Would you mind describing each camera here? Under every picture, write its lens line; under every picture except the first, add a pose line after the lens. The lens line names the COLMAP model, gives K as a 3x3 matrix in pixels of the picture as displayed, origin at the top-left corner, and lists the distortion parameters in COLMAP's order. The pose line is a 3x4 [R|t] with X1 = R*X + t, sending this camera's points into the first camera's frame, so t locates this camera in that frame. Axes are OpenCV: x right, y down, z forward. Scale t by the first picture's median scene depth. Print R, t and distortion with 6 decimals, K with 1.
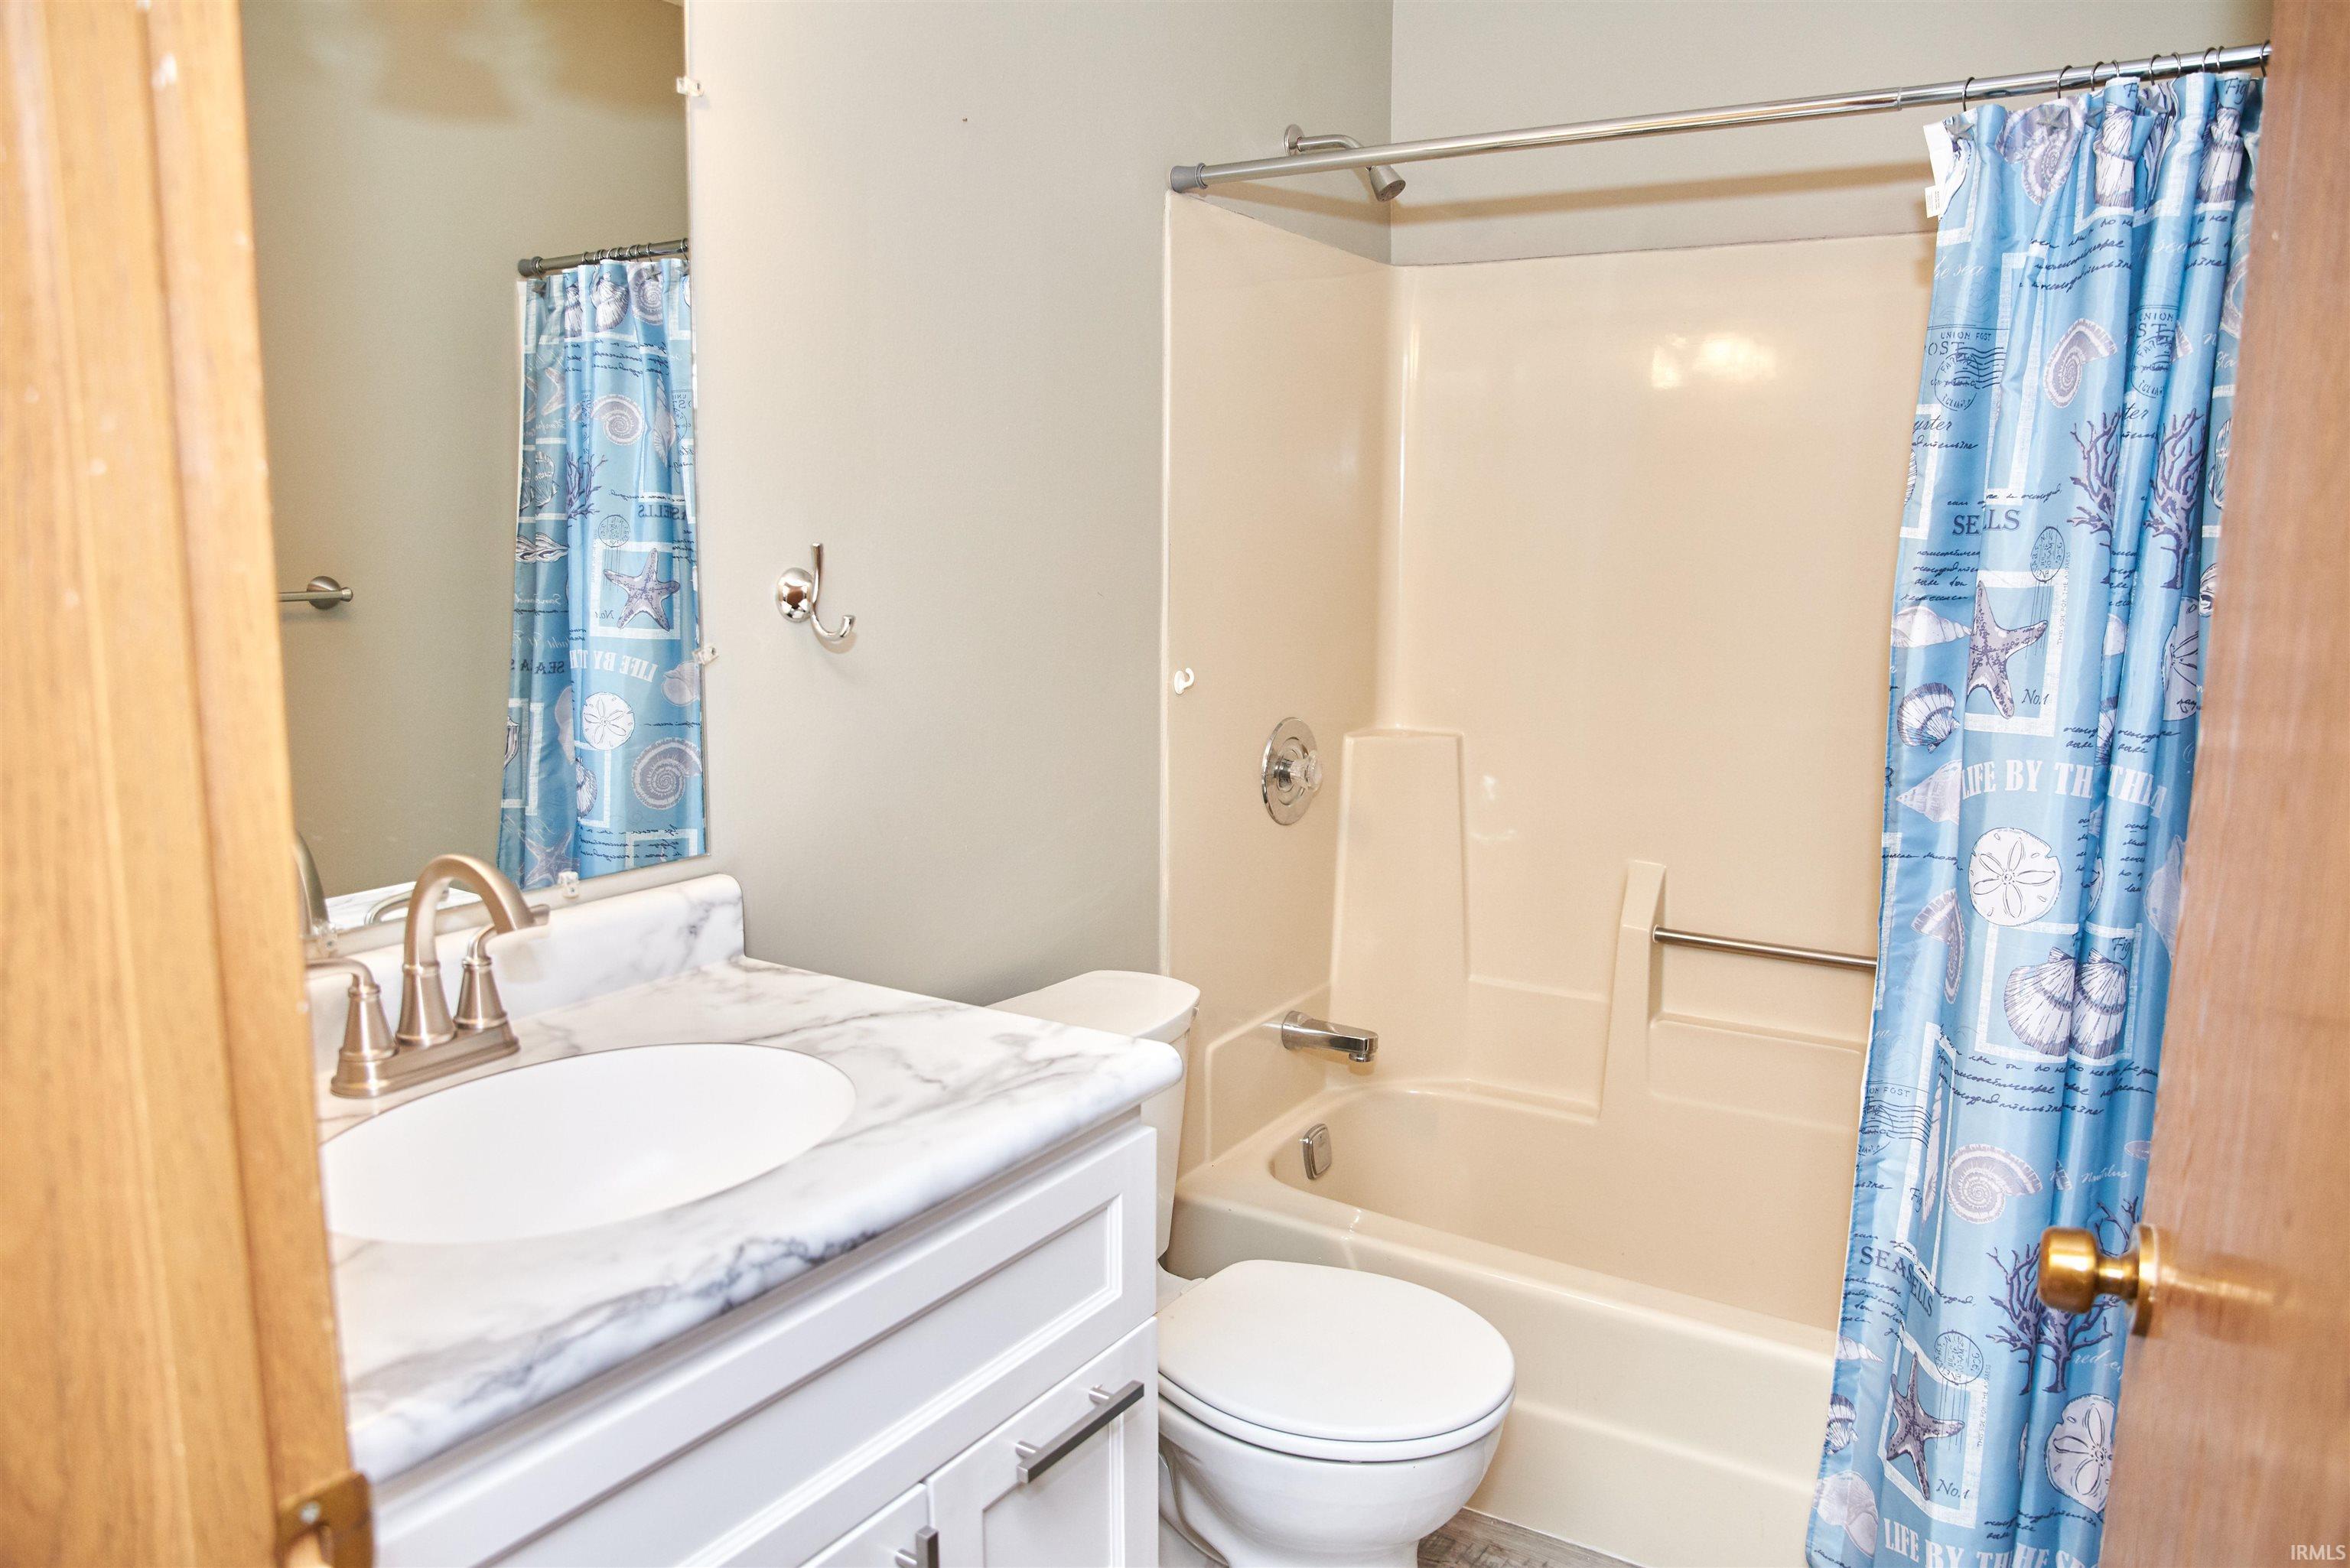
lens RADIAL K [[1621.9, 0, 1186.7], [0, 1621.9, 791.2], [0, 0, 1]] dist [-0.109219, 0.077734]
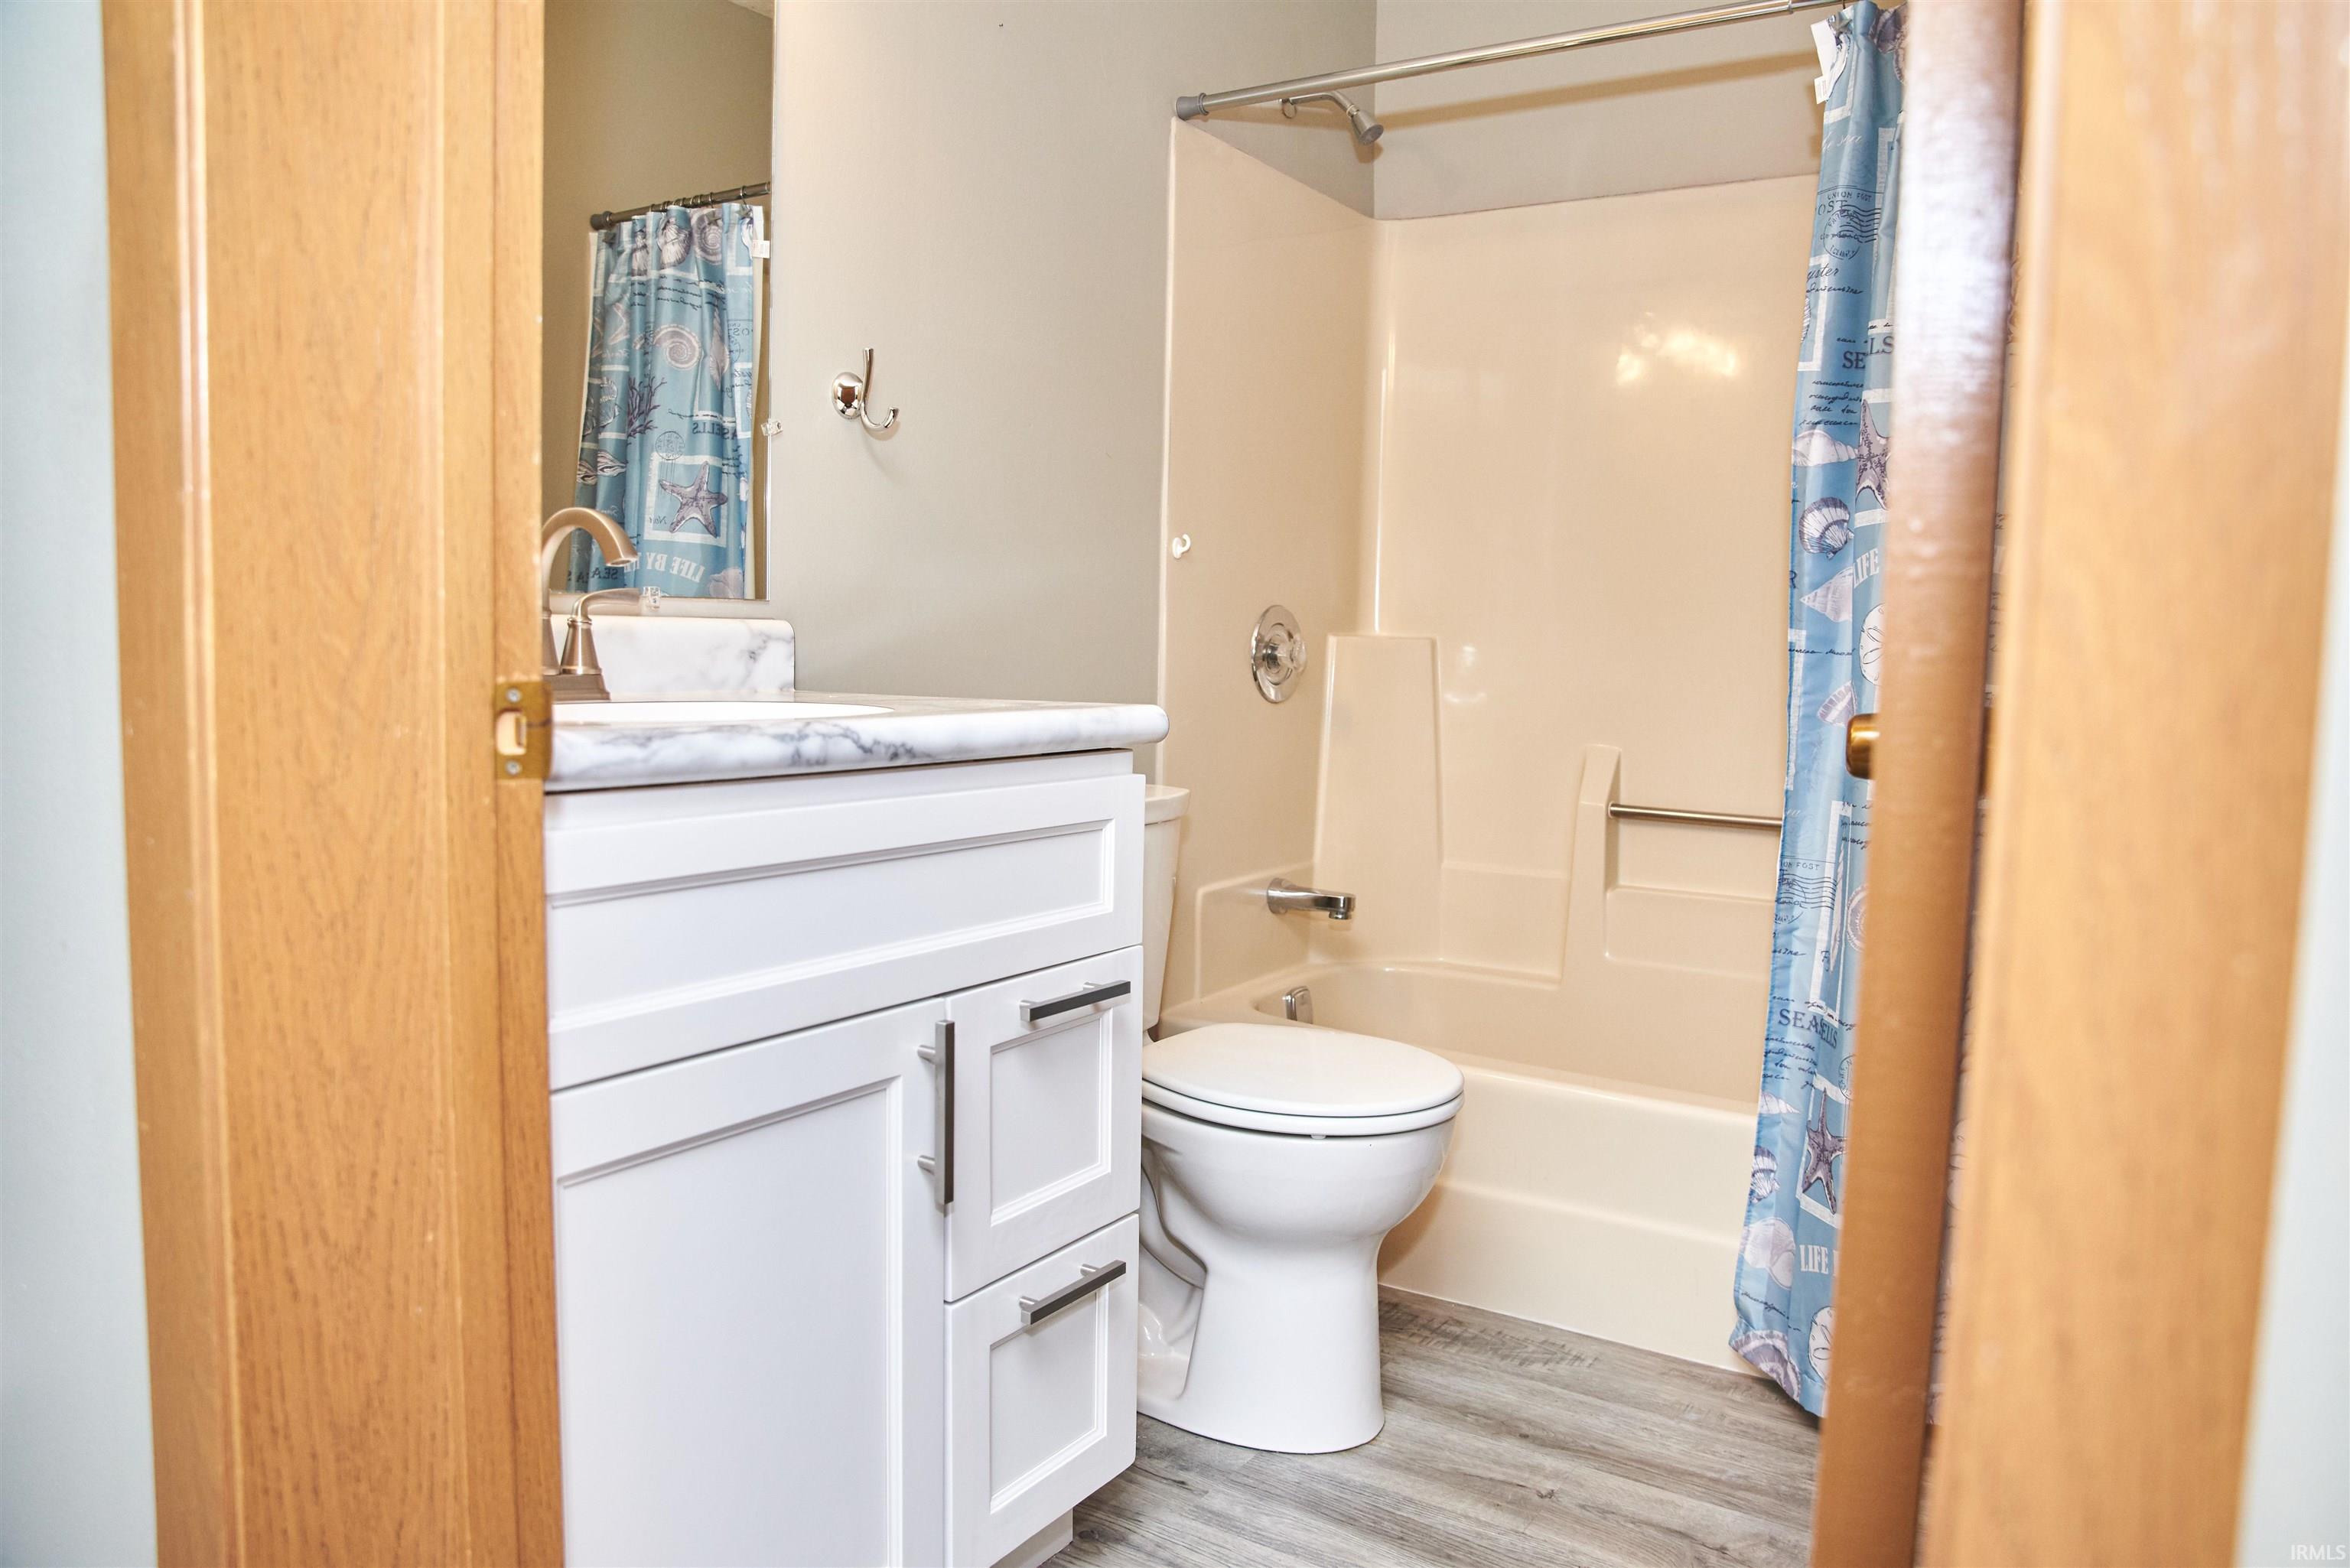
lens RADIAL K [[1621.9, 0, 1186.7], [0, 1621.9, 791.2], [0, 0, 1]] dist [-0.109219, 0.077734]
pose [[0.999861, 0.015946, -0.004814, 0.013002], [-0.016225, 0.997760, -0.064893, 0.224925], [0.003768, 0.064962, 0.997881, -0.138116]]
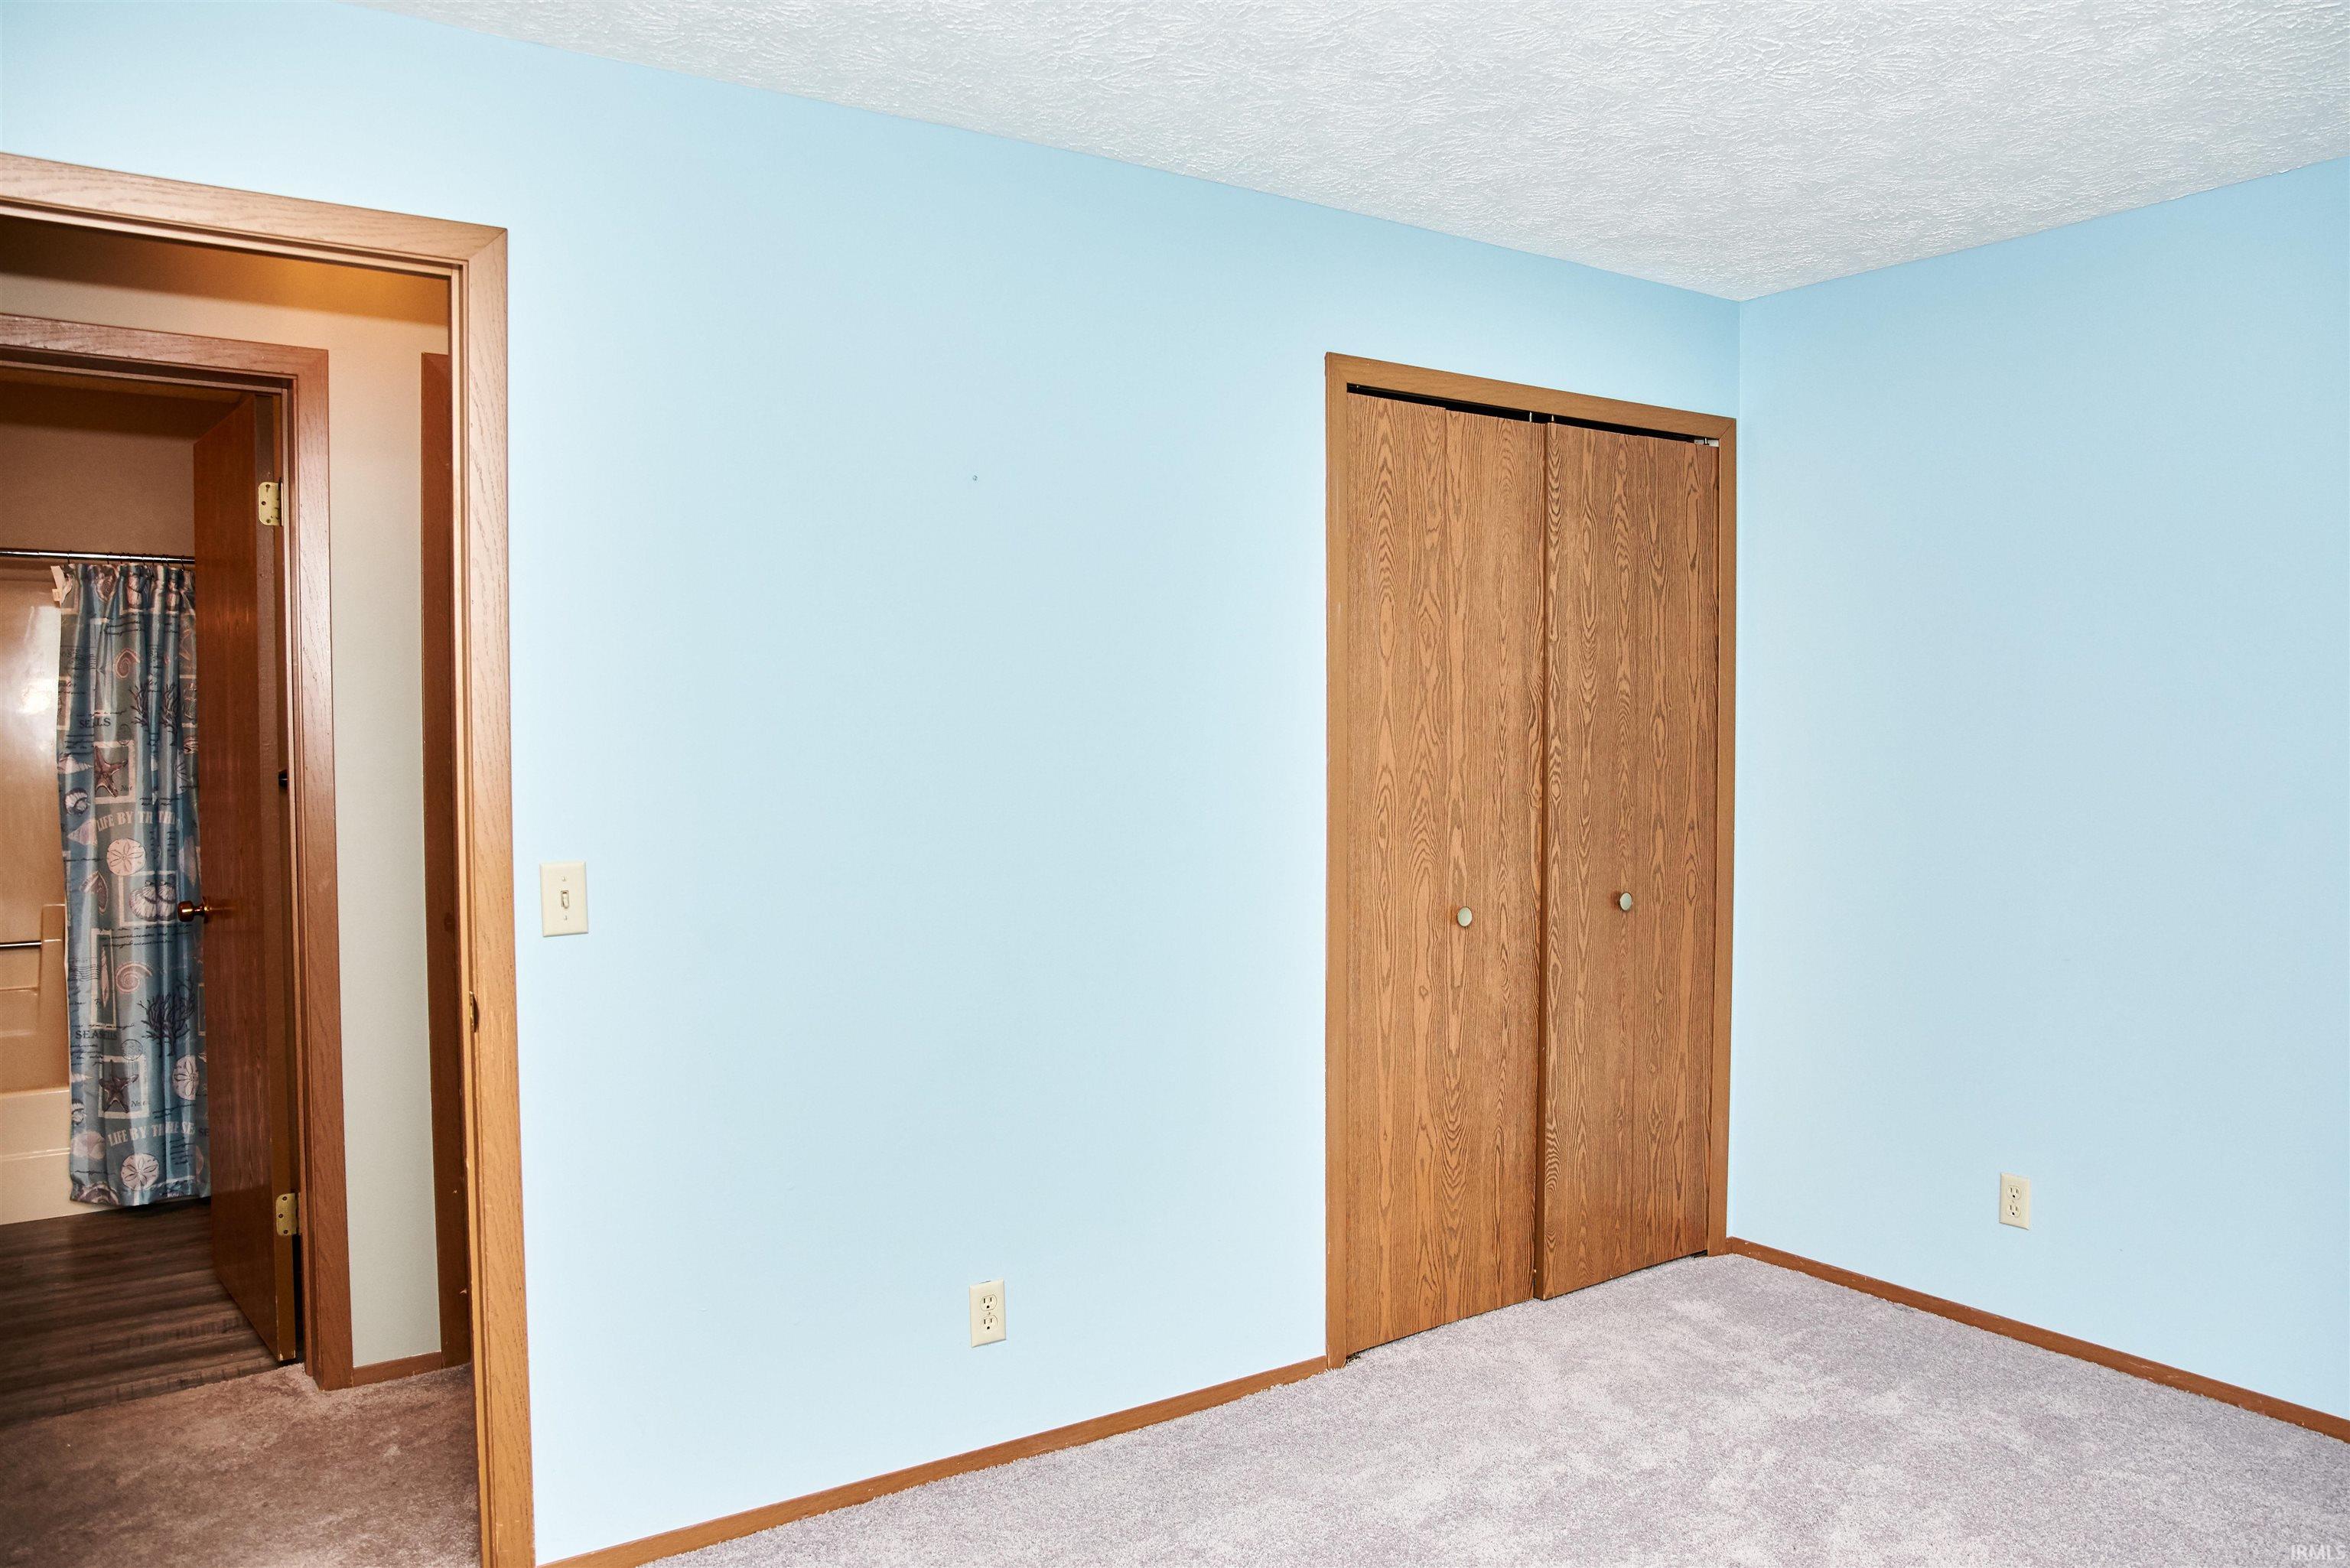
lens RADIAL K [[1621.9, 0, 1186.7], [0, 1621.9, 791.2], [0, 0, 1]] dist [-0.109219, 0.077734]
pose [[0.392525, -0.044134, 0.918682, -1.074805], [0.149093, 0.988690, -0.016205, 0.230634], [-0.907577, 0.143330, 0.394666, -1.503809]]
